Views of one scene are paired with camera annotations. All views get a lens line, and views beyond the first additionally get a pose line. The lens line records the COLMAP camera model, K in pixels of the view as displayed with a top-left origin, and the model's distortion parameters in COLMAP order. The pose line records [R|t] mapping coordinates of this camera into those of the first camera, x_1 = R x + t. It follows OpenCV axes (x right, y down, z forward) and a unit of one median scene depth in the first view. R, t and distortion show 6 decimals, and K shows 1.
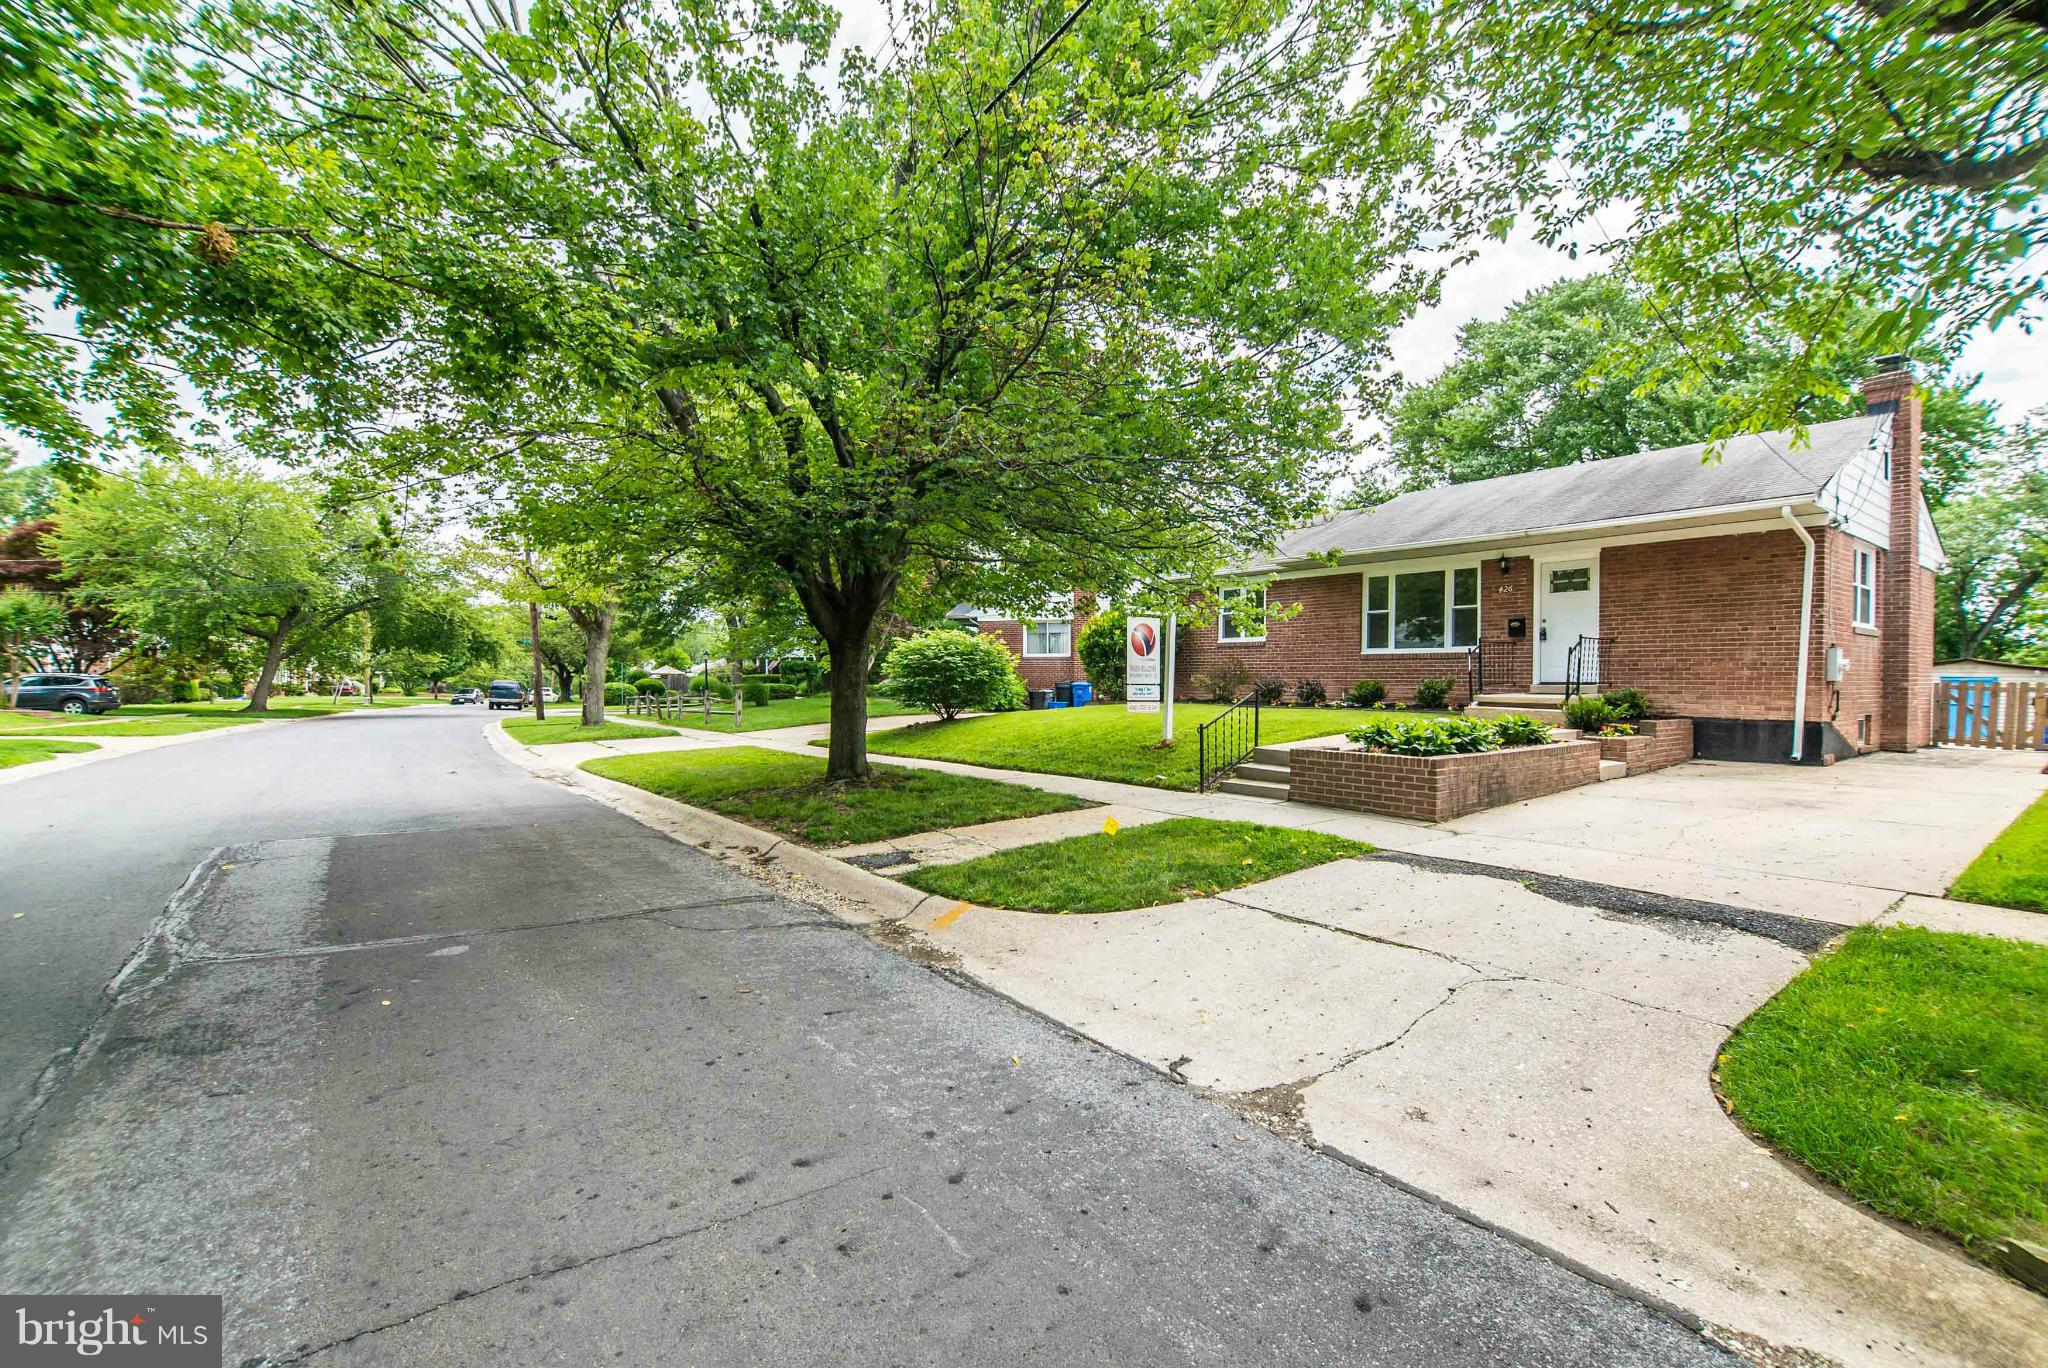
lens RADIAL K [[915.3, 0, 1024.0], [0, 915.3, 684.0], [0, 0, 1]] dist [-0.001419, -0.000857]
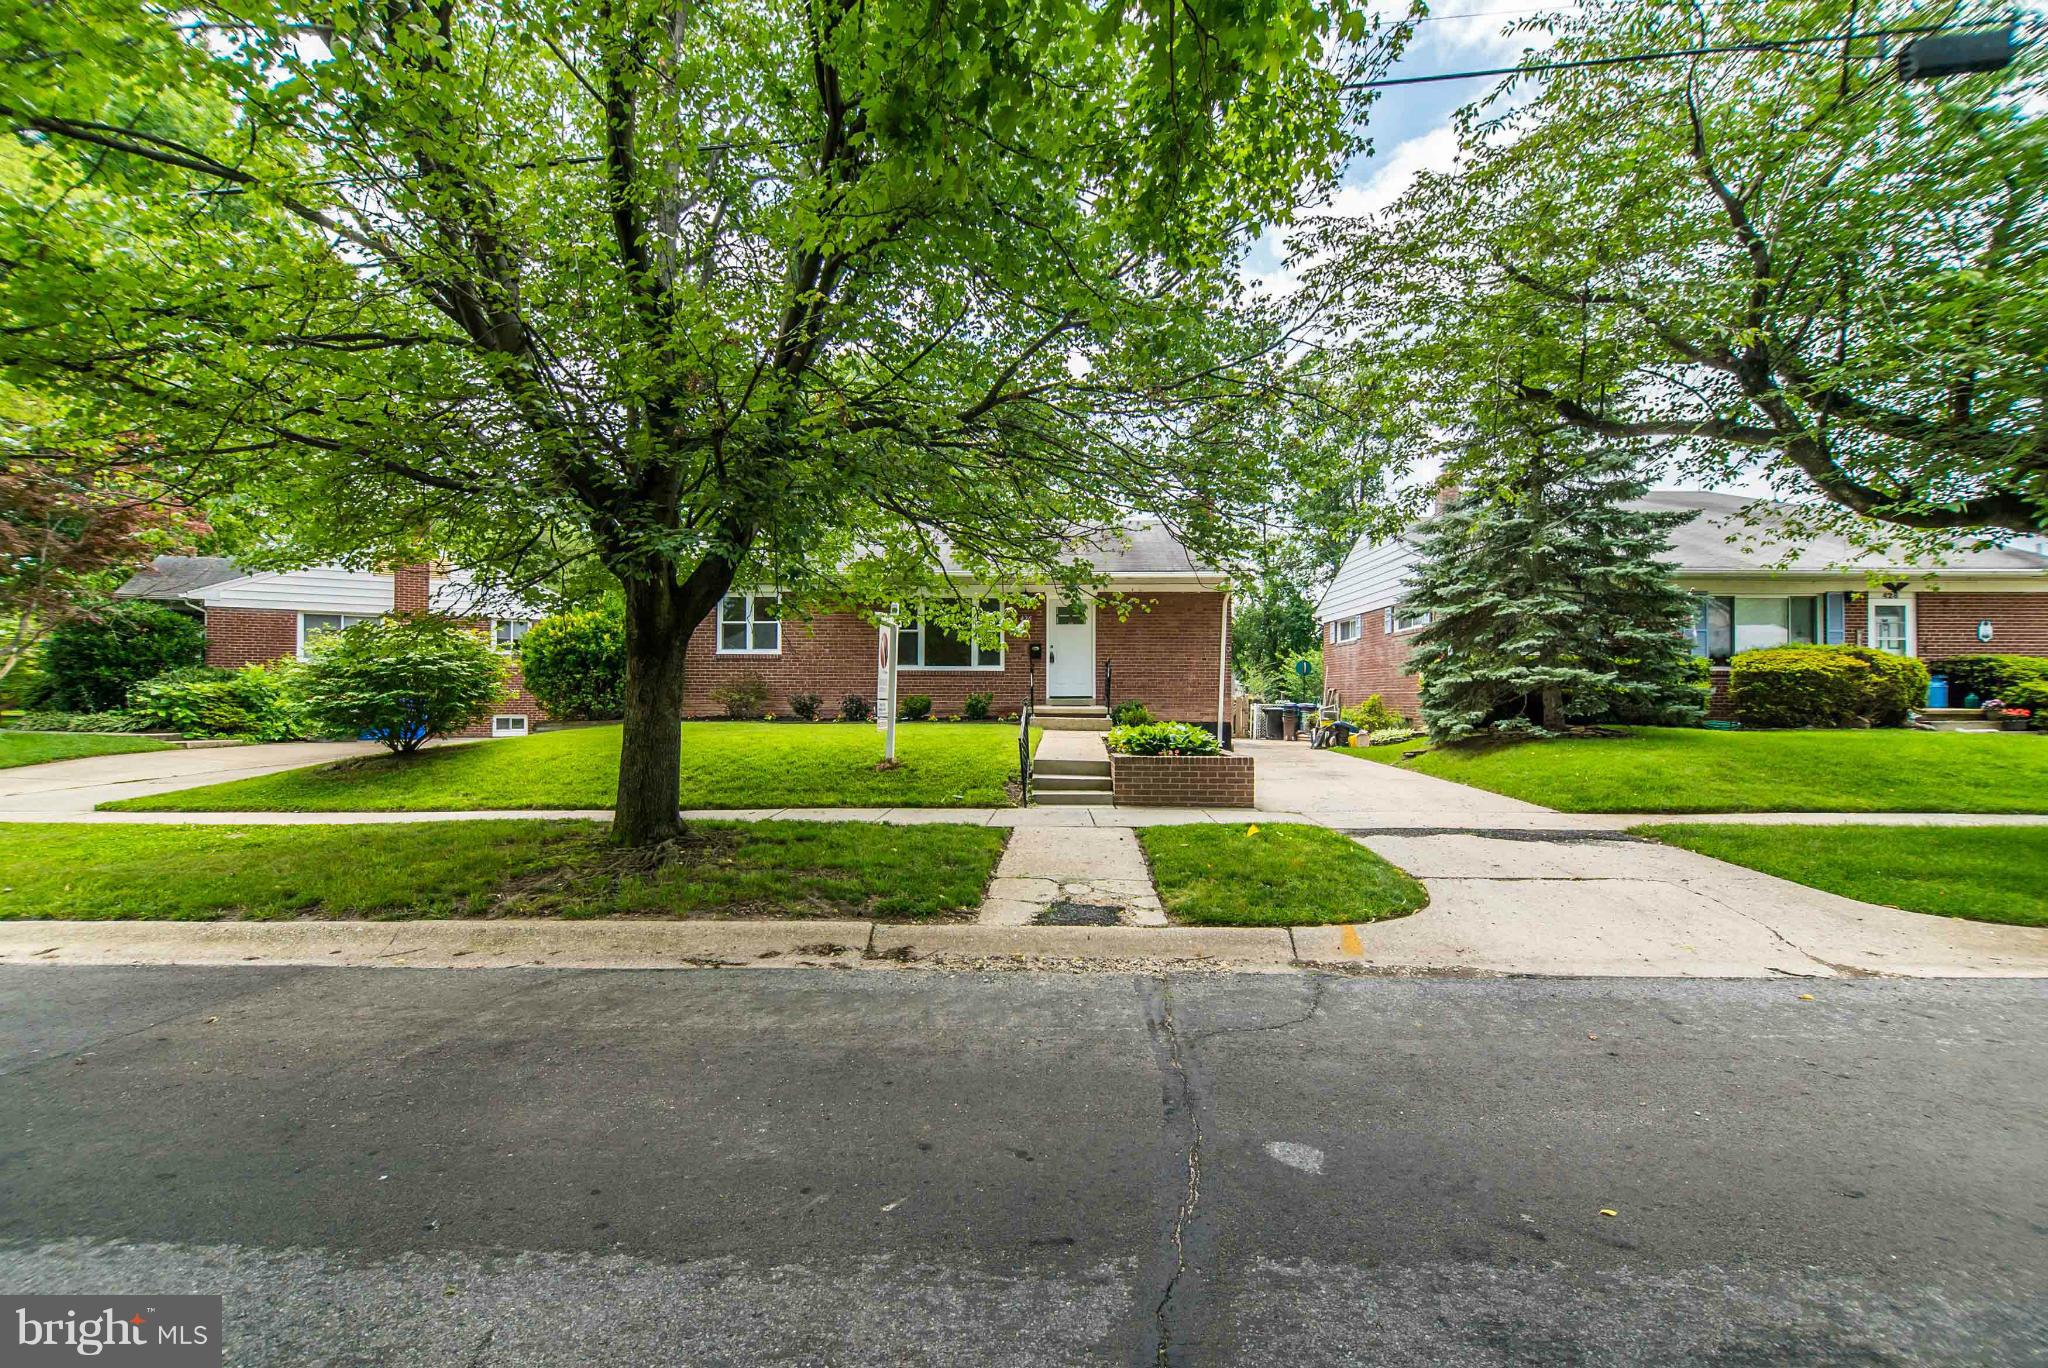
lens RADIAL K [[915.3, 0, 1024.0], [0, 915.3, 684.0], [0, 0, 1]] dist [-0.001419, -0.000857]
pose [[0.618688, 0.009508, 0.785579, -0.487415], [0.004179, 0.999873, -0.015393, -0.000192], [-0.785625, 0.012806, 0.618570, 0.314682]]
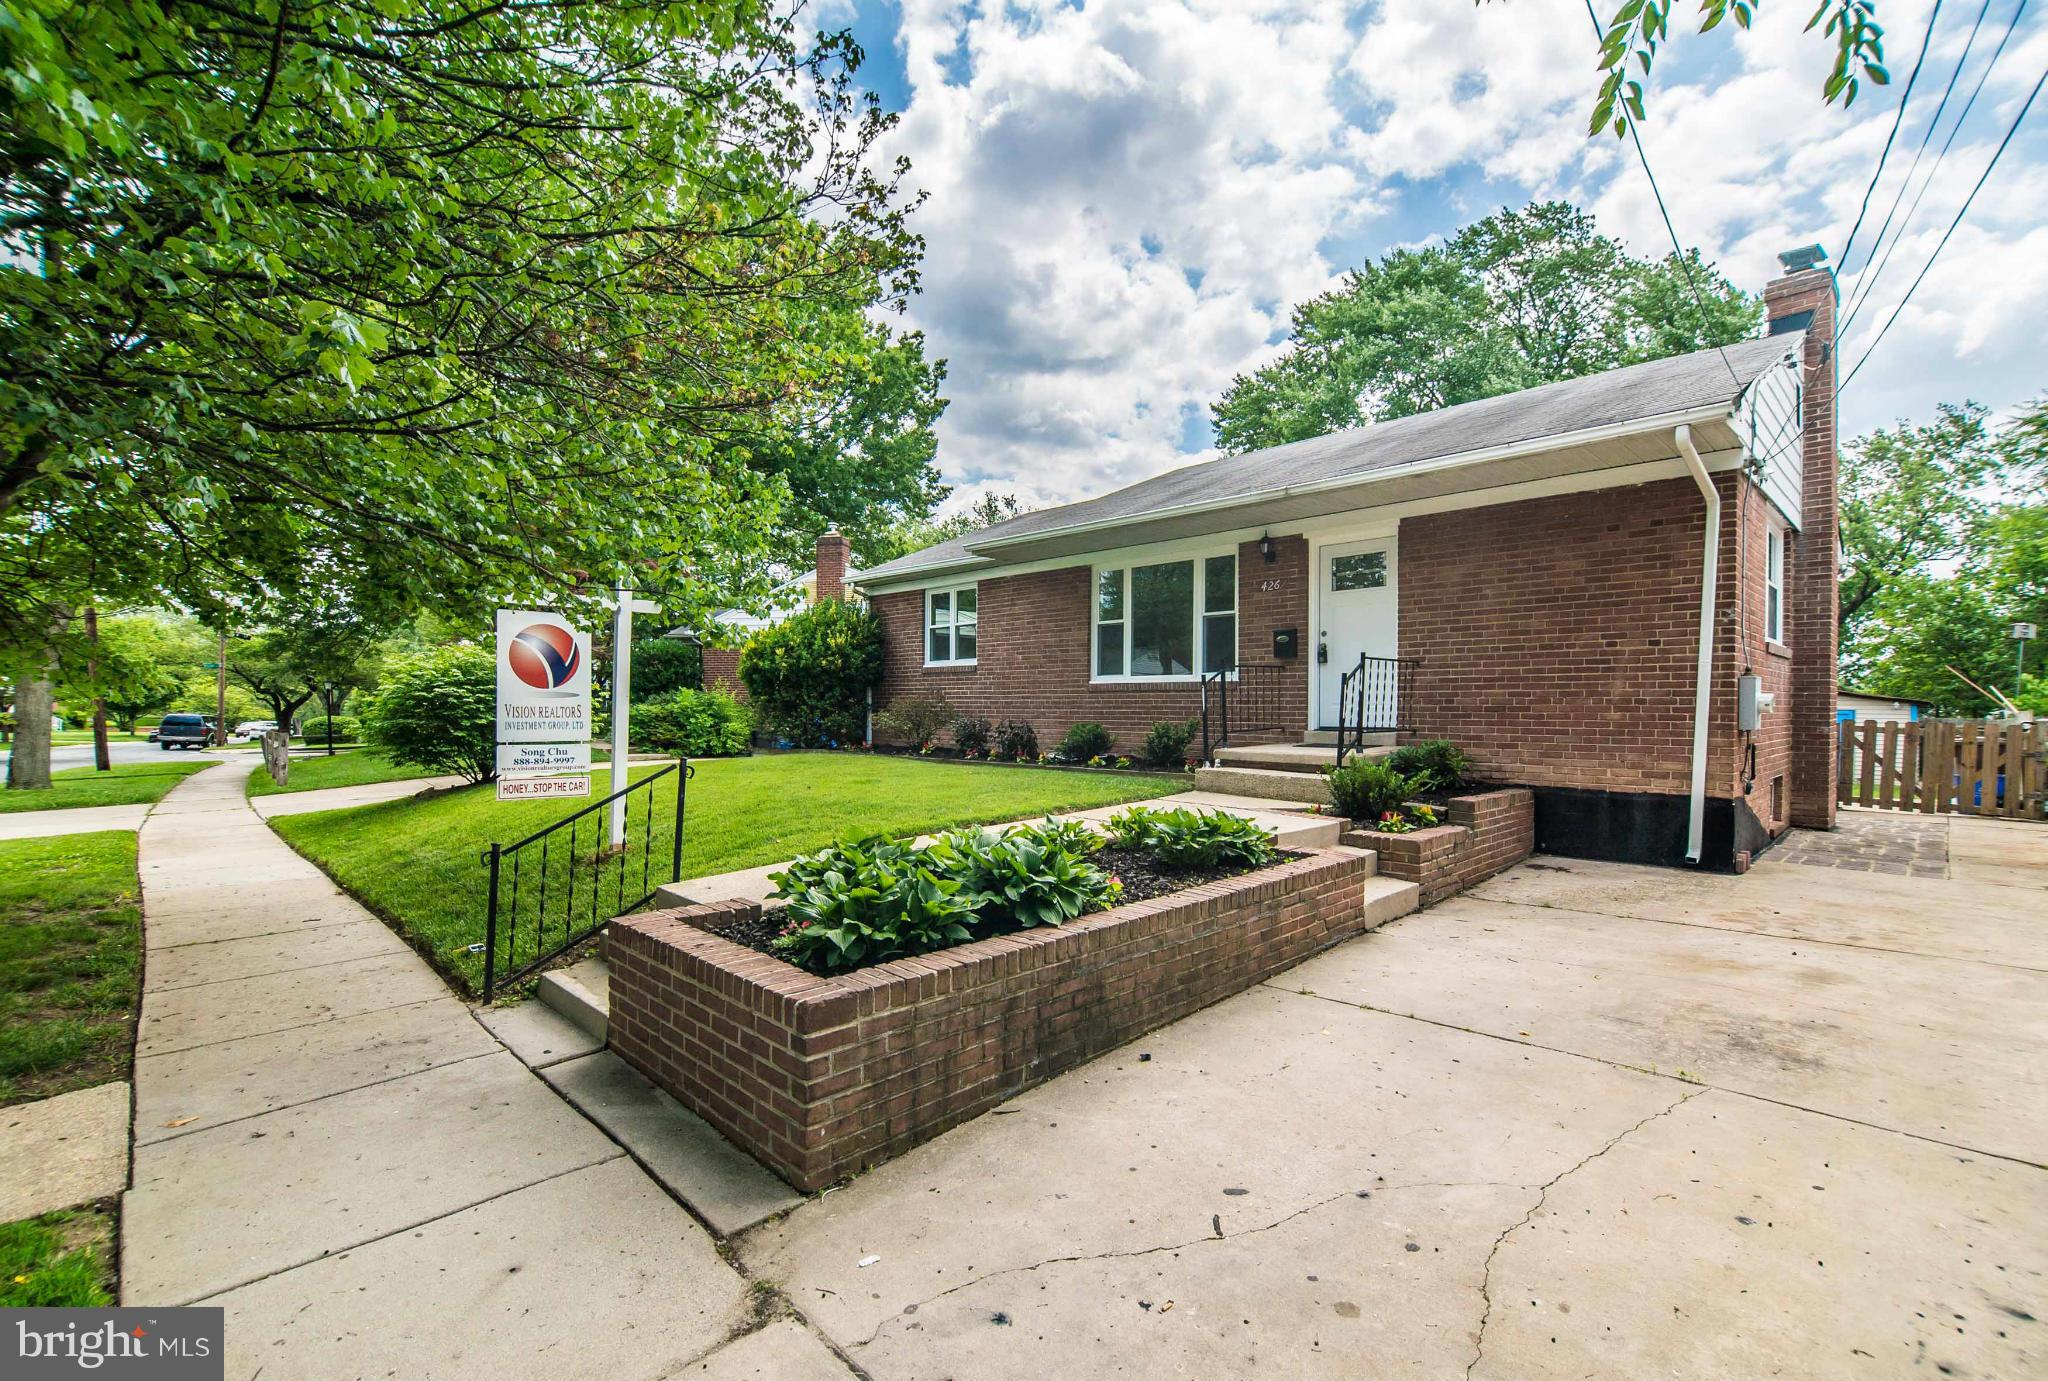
lens RADIAL K [[907.4, 0, 1031.5], [0, 907.4, 707.4], [0, 0, 1]] dist [0.000804, 0.000100]
pose [[0.992513, -0.001839, 0.122127, 0.326053], [0.002416, 0.999987, -0.004575, -0.015706], [-0.122117, 0.004835, 0.992504, 0.440413]]
